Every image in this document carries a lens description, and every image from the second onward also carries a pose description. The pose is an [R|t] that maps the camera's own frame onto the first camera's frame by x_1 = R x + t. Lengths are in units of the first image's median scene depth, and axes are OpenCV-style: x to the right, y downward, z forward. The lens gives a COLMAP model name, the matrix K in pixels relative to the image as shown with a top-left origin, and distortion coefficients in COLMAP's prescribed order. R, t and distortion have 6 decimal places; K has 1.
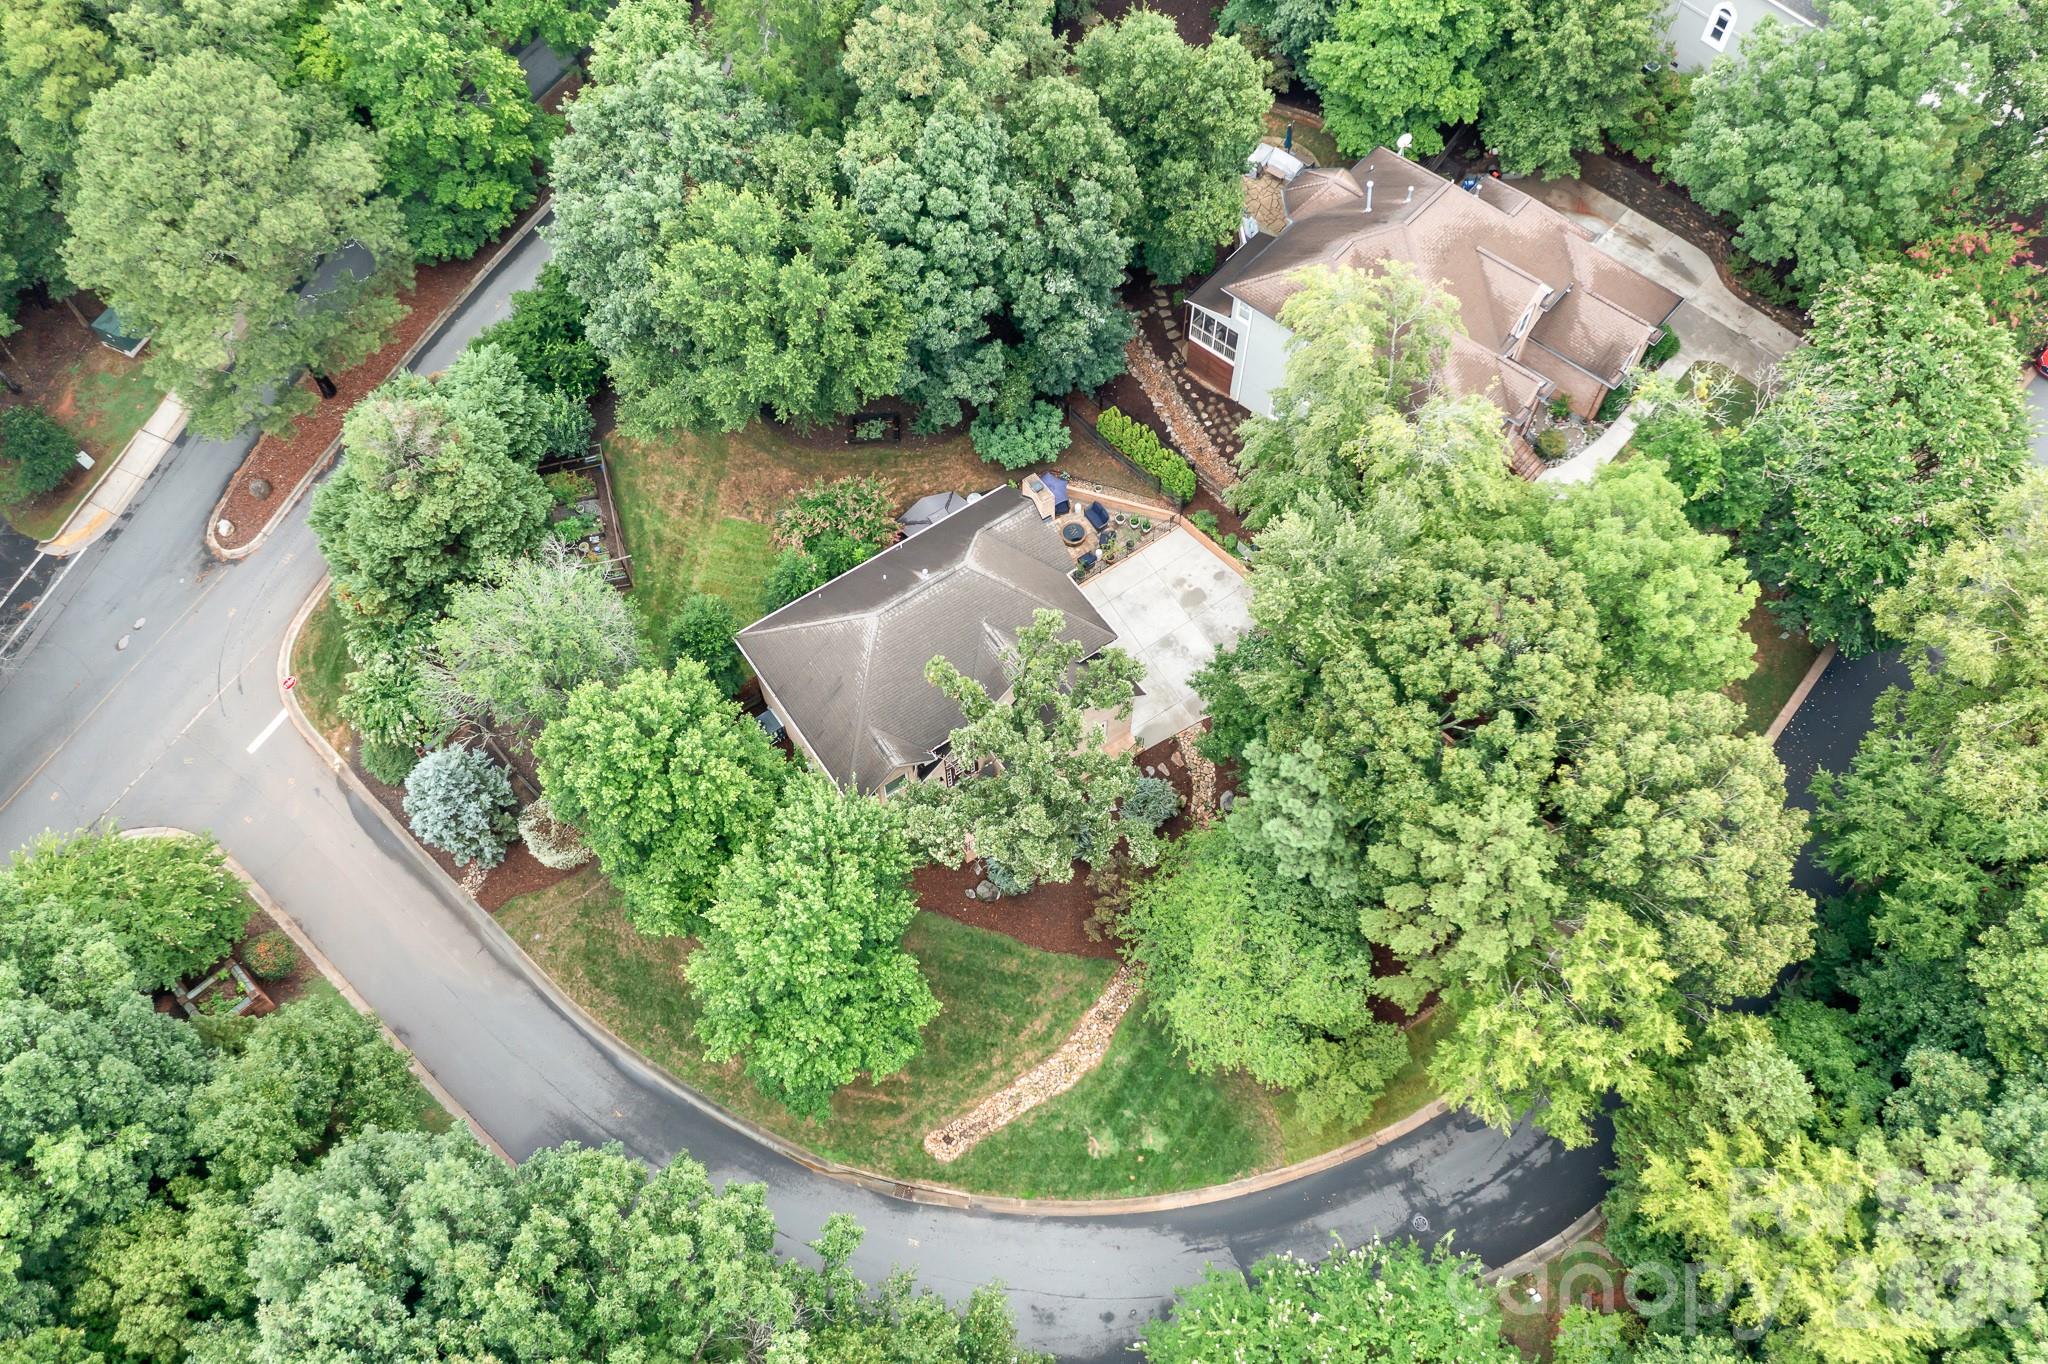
lens RADIAL K [[1619.6, 0, 1020.5], [0, 1619.6, 683.7], [0, 0, 1]] dist [-0.018918, 0.011745]
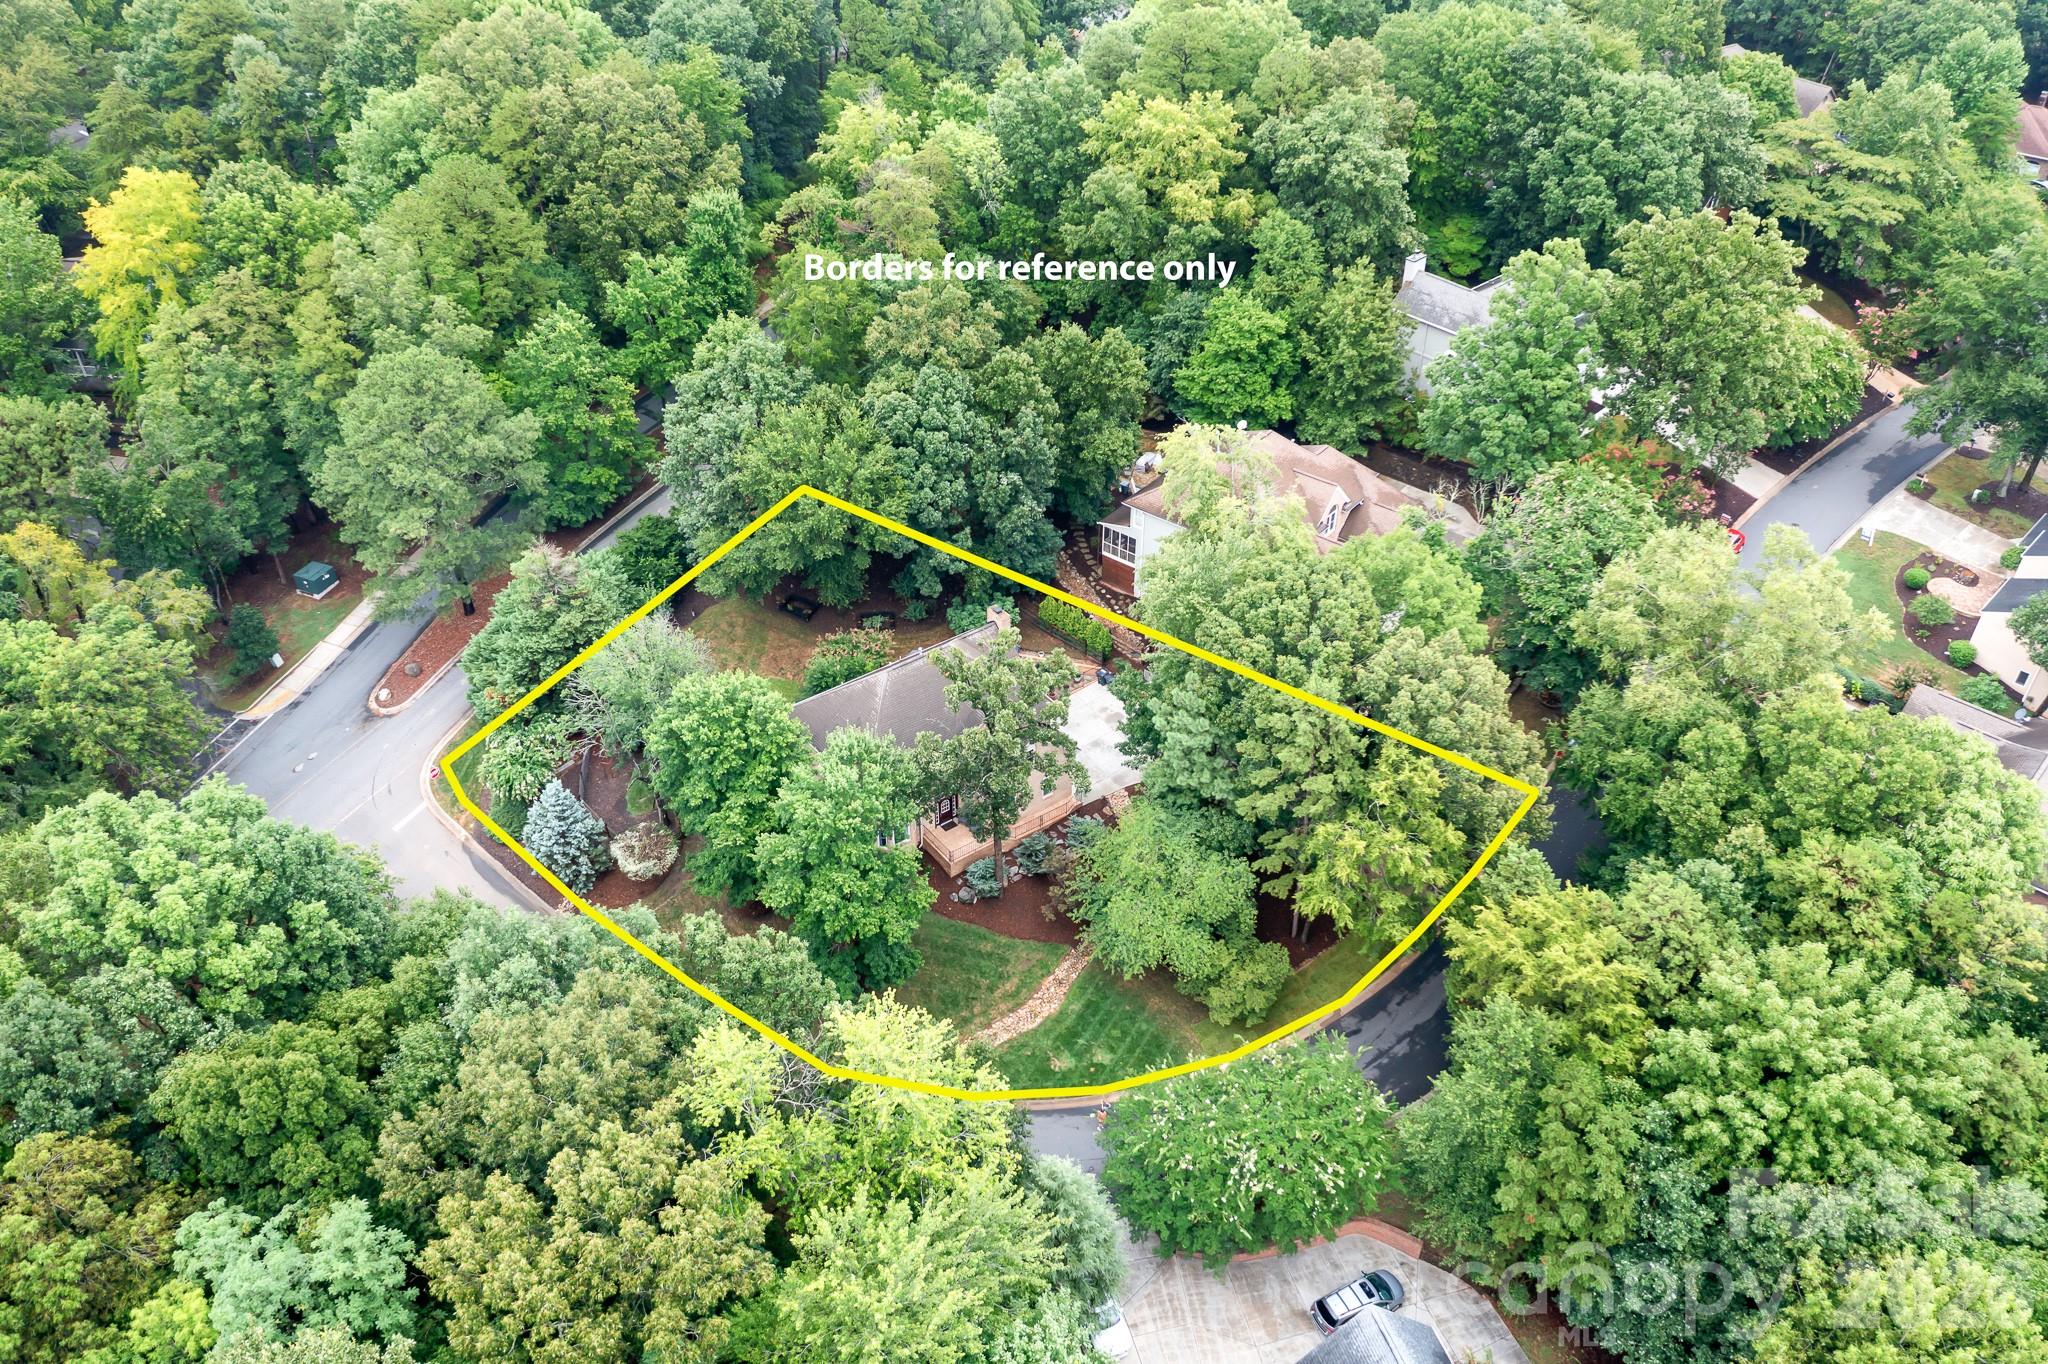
lens RADIAL K [[1619.6, 0, 1026.1], [0, 1619.6, 679.9], [0, 0, 1]] dist [-0.018918, 0.011745]
pose [[0.998956, -0.015606, 0.042940, -0.027361], [0.031210, 0.919472, -0.391915, 0.500886], [-0.033366, 0.392846, 0.918999, -0.282190]]
